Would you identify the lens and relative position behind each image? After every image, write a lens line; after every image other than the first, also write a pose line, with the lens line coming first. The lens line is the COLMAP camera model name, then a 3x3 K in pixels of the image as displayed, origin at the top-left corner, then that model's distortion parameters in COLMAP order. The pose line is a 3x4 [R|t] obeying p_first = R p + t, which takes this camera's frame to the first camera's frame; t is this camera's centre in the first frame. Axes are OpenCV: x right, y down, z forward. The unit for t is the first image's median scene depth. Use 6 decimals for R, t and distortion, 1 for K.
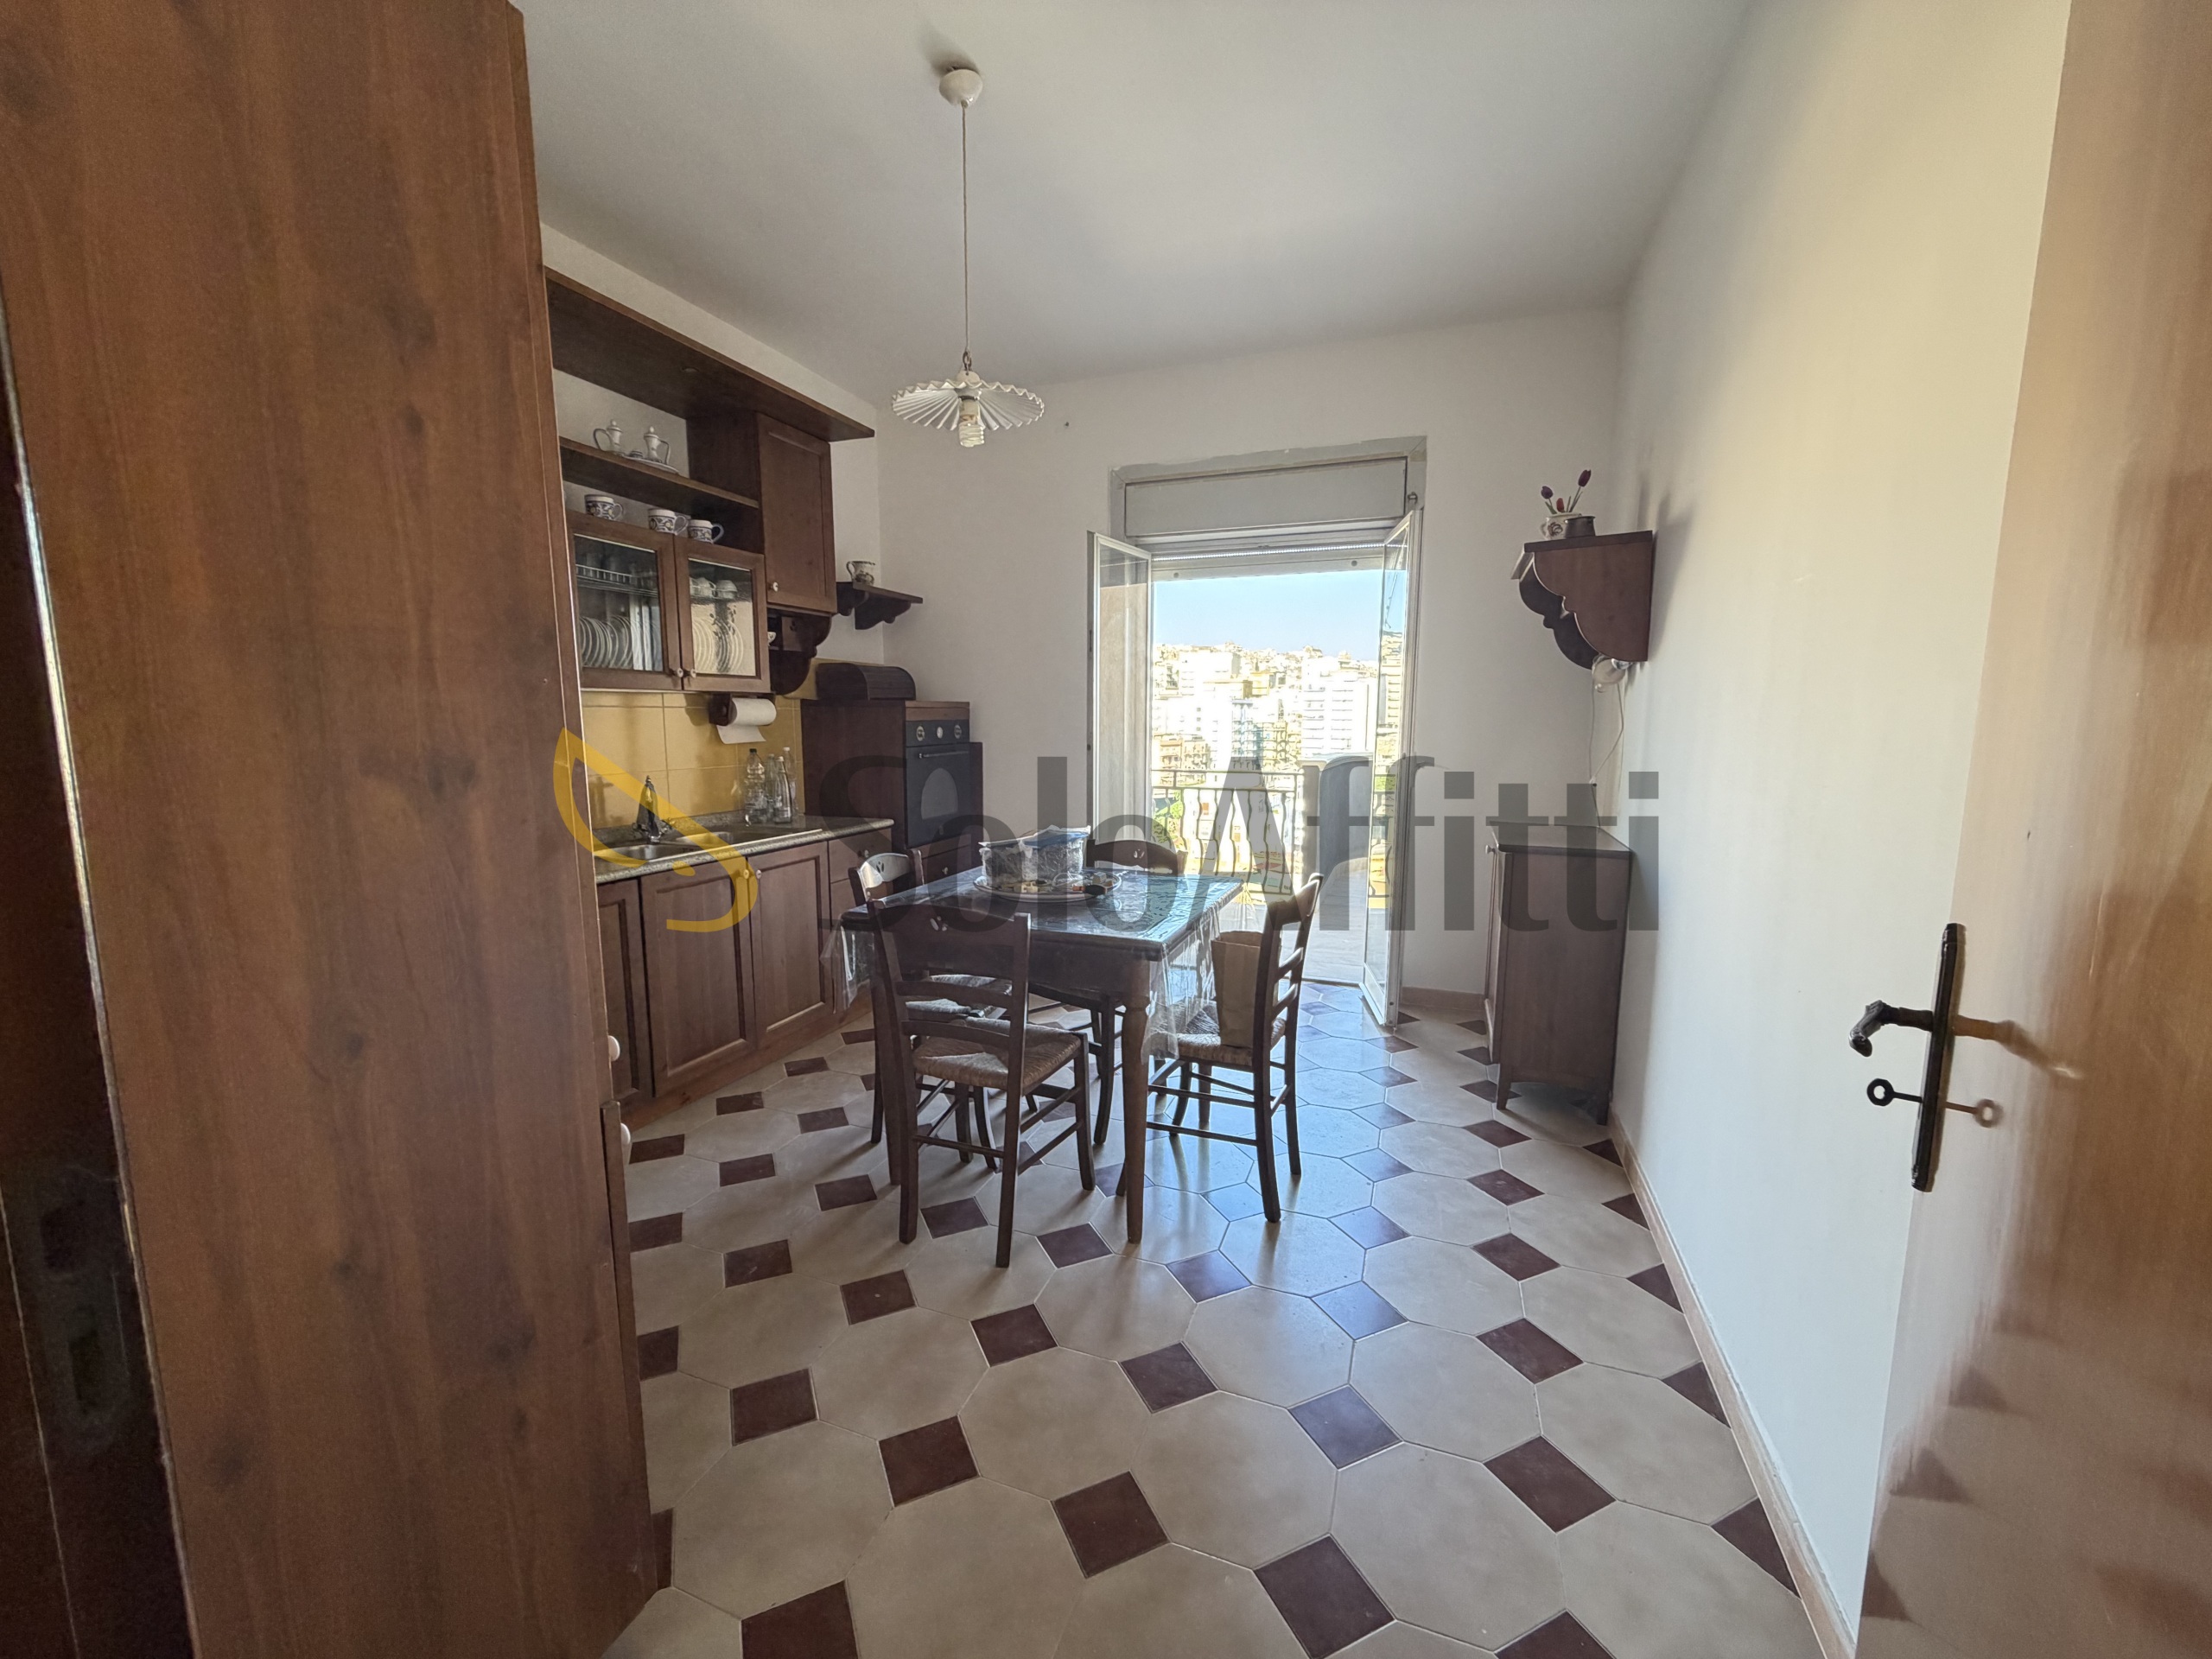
lens RADIAL K [[884.1, 0, 1101.3], [0, 884.1, 831.5], [0, 0, 1]] dist [0.001134, -0.000170]
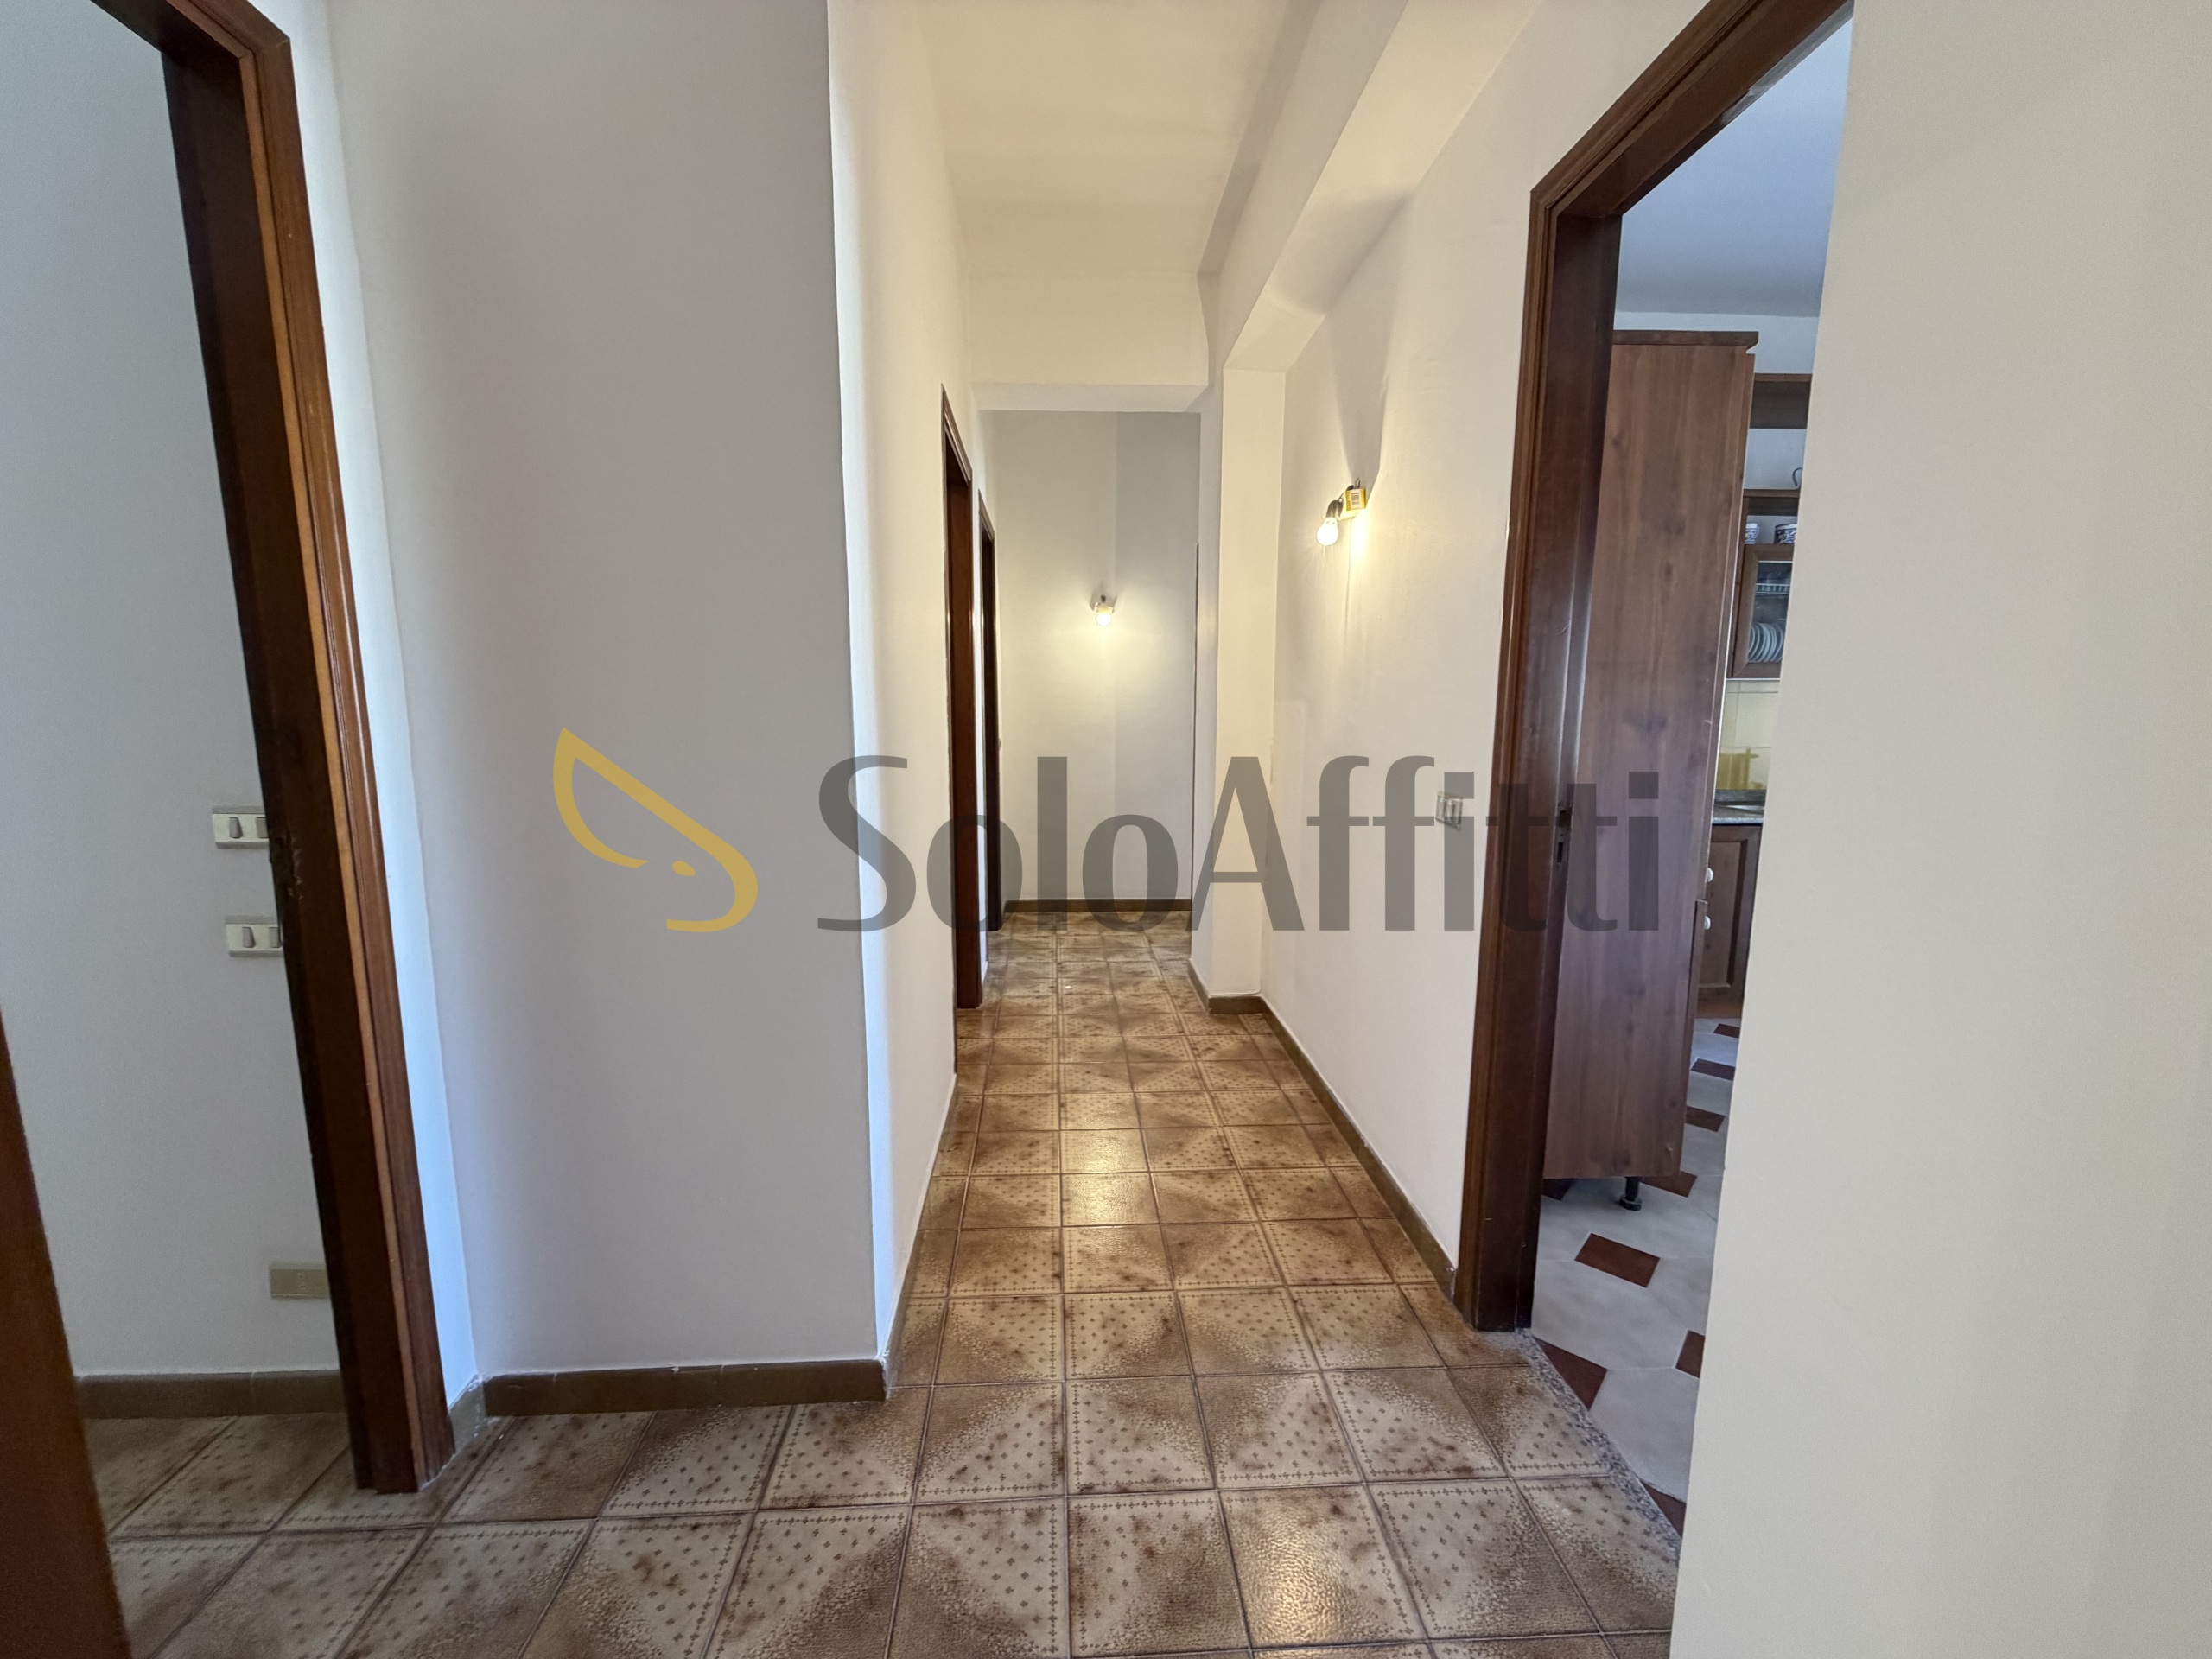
lens RADIAL K [[884.1, 0, 1100.0], [0, 884.1, 827.4], [0, 0, 1]] dist [0.001134, -0.000170]
pose [[0.394911, 0.132478, -0.909118, 0.756909], [-0.121628, 0.988378, 0.091195, 0.156743], [0.910633, 0.074560, 0.406434, -1.136317]]
